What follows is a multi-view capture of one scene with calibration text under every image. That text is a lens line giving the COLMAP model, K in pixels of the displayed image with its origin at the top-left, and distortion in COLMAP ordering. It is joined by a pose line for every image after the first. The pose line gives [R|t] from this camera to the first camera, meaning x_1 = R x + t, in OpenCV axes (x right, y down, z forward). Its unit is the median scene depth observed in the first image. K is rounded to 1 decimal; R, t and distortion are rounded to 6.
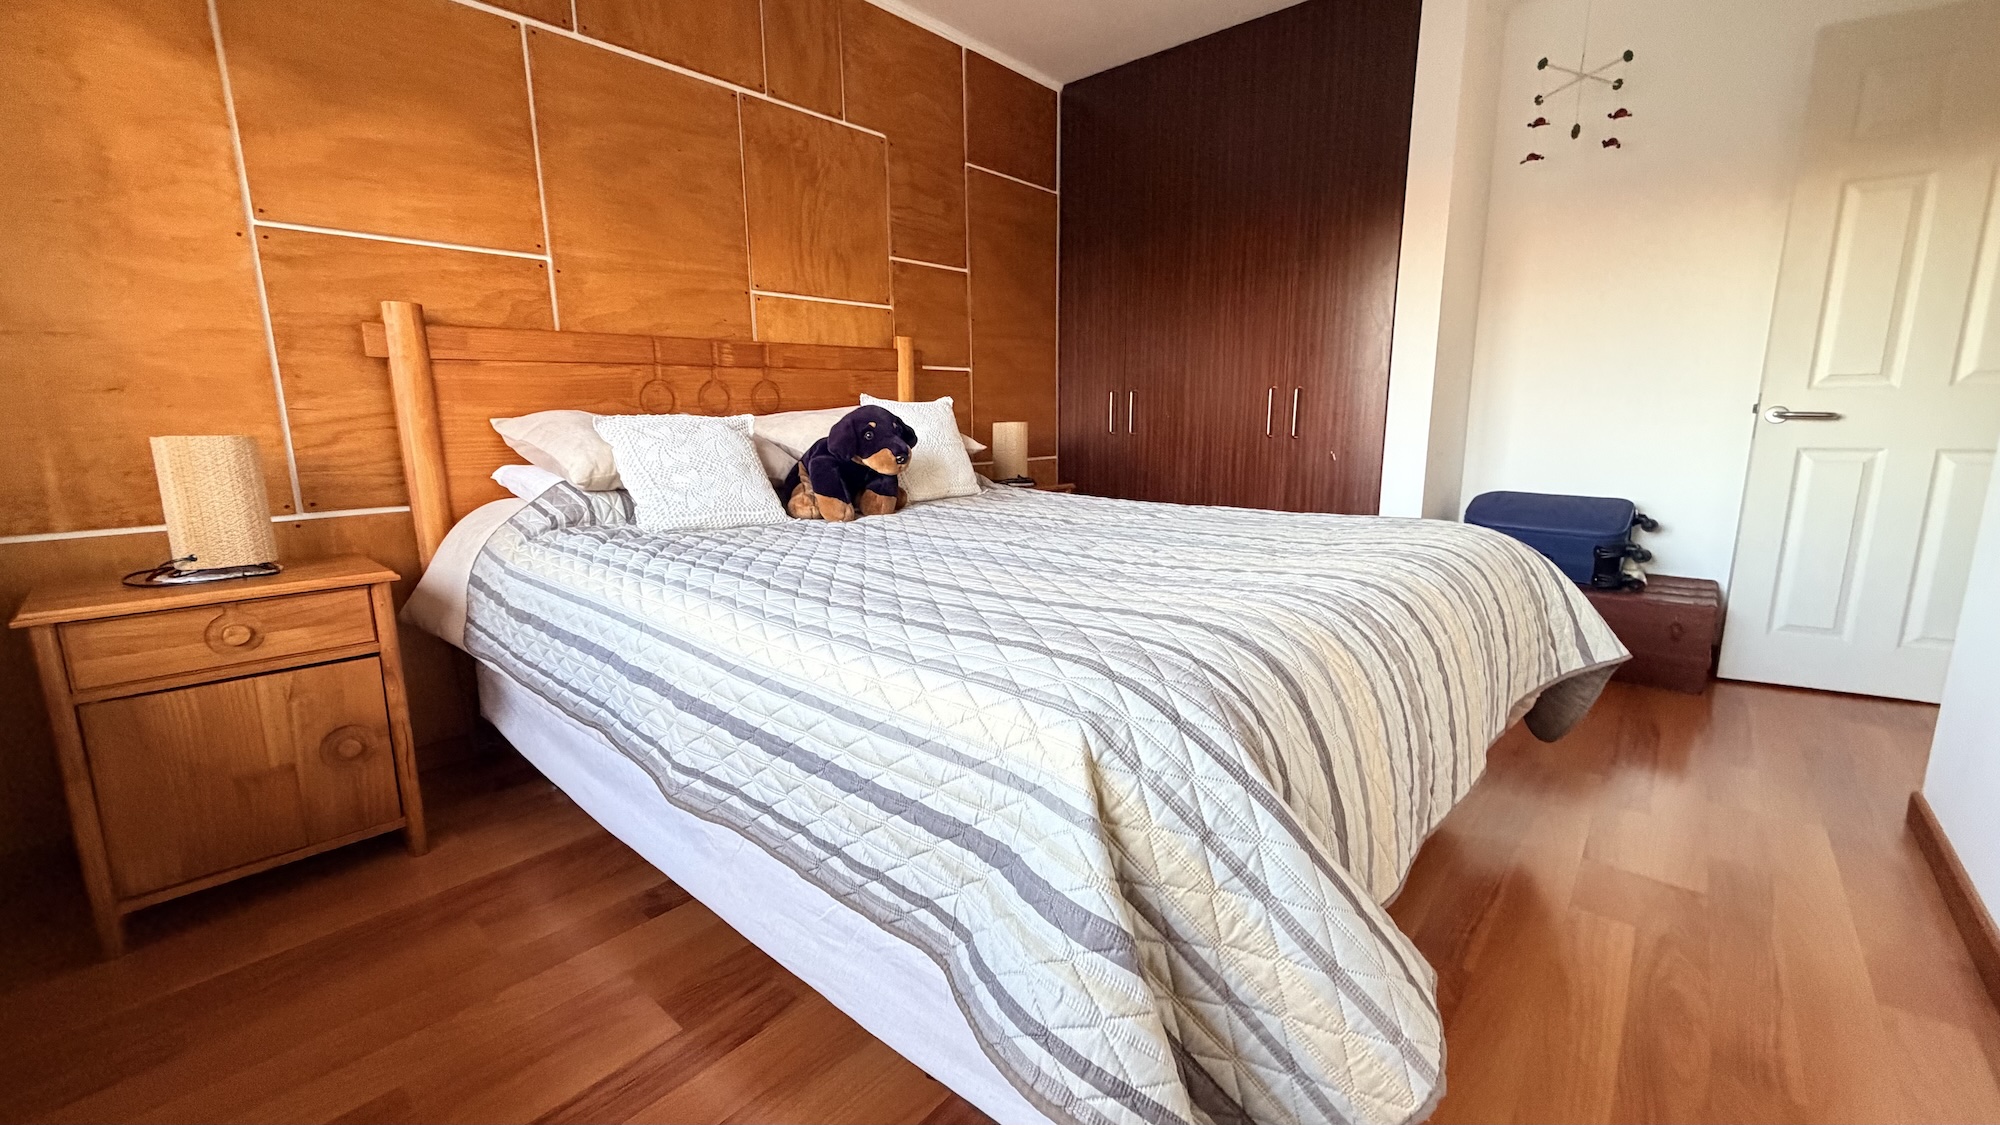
lens RADIAL K [[799.8, 0, 1001.0], [0, 799.8, 557.4], [0, 0, 1]] dist [0.001724, 0.000190]
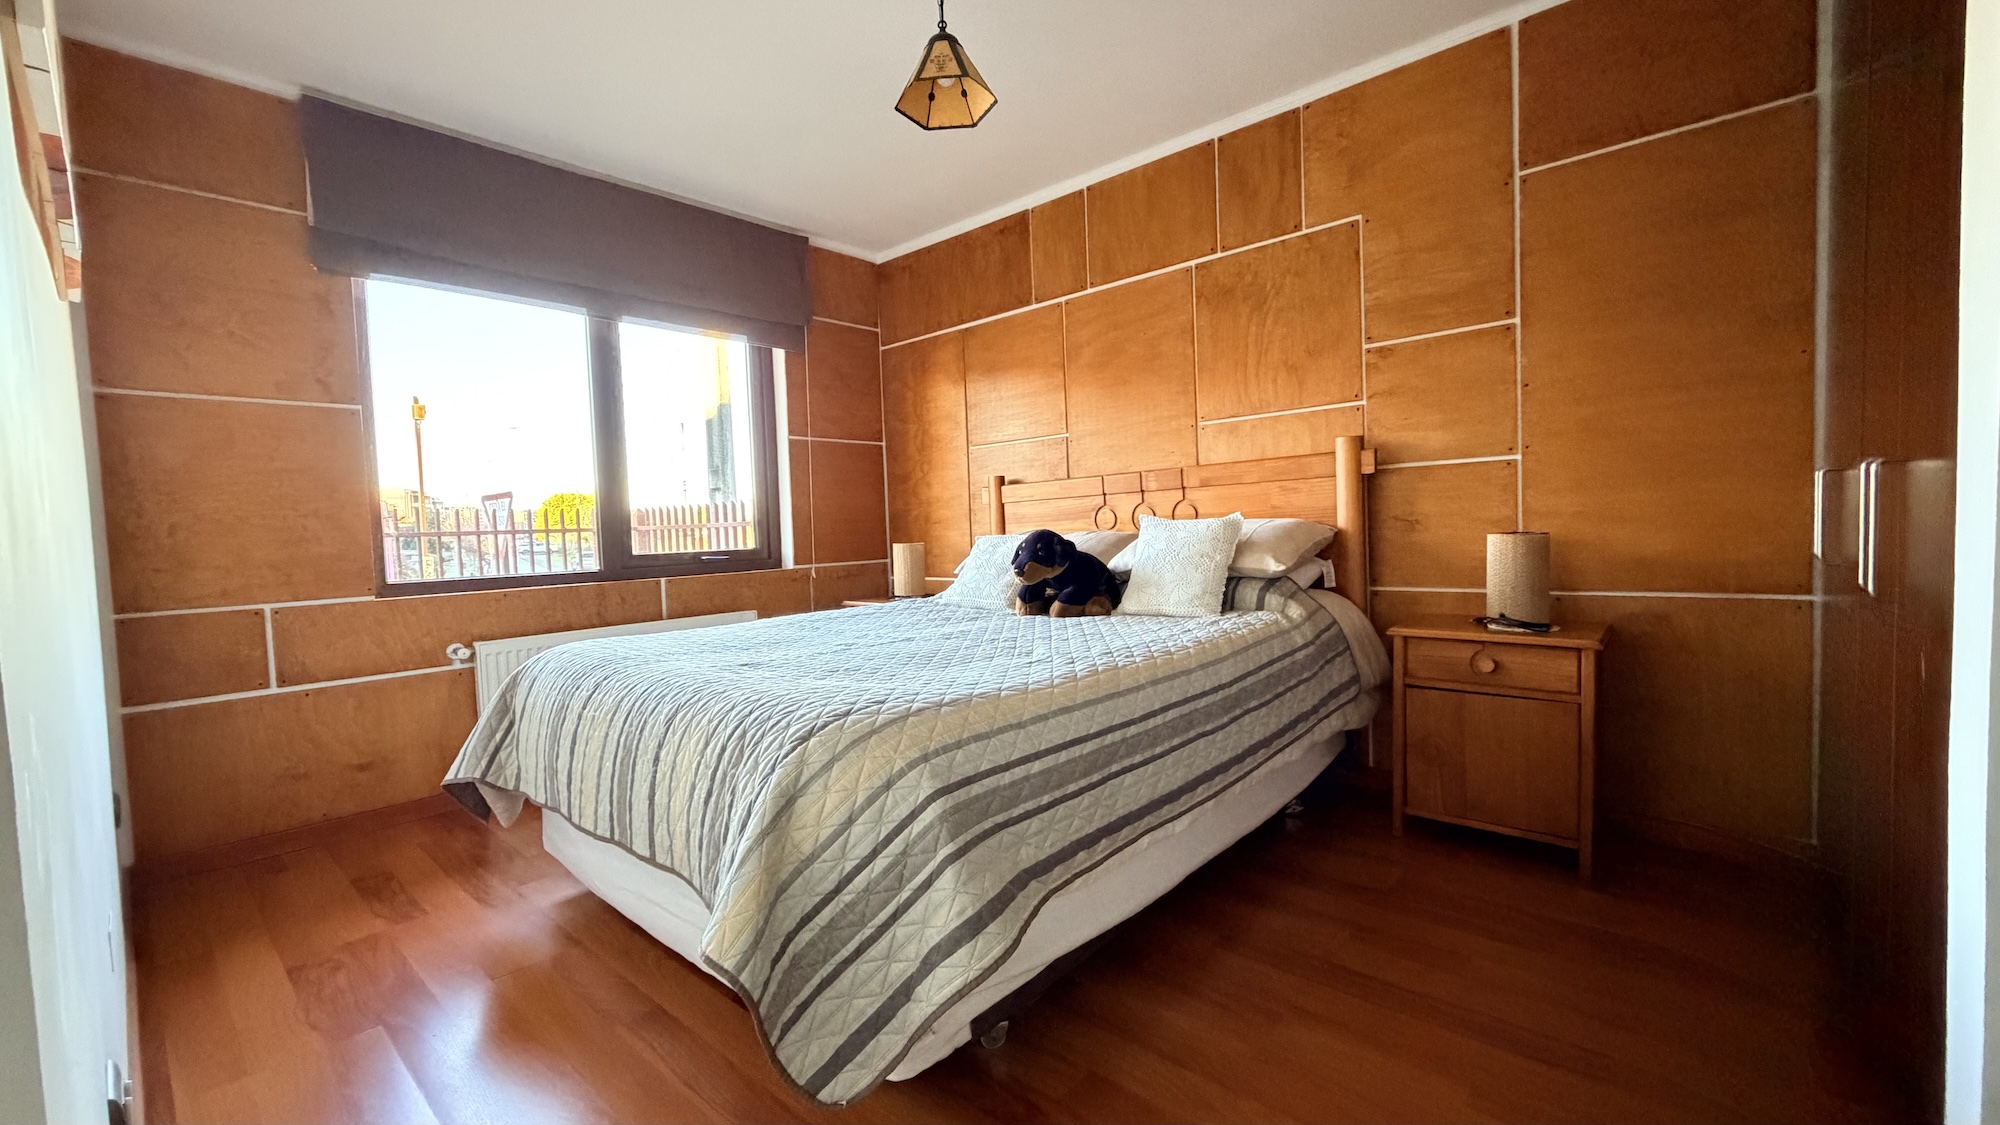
lens RADIAL K [[799.8, 0, 1001.9], [0, 799.8, 563.2], [0, 0, 1]] dist [0.001724, 0.000190]
pose [[-0.012766, 0.070593, -0.997423, 0.845608], [-0.130641, 0.988837, 0.071658, -0.168214], [0.991348, 0.131219, -0.003401, 0.713305]]
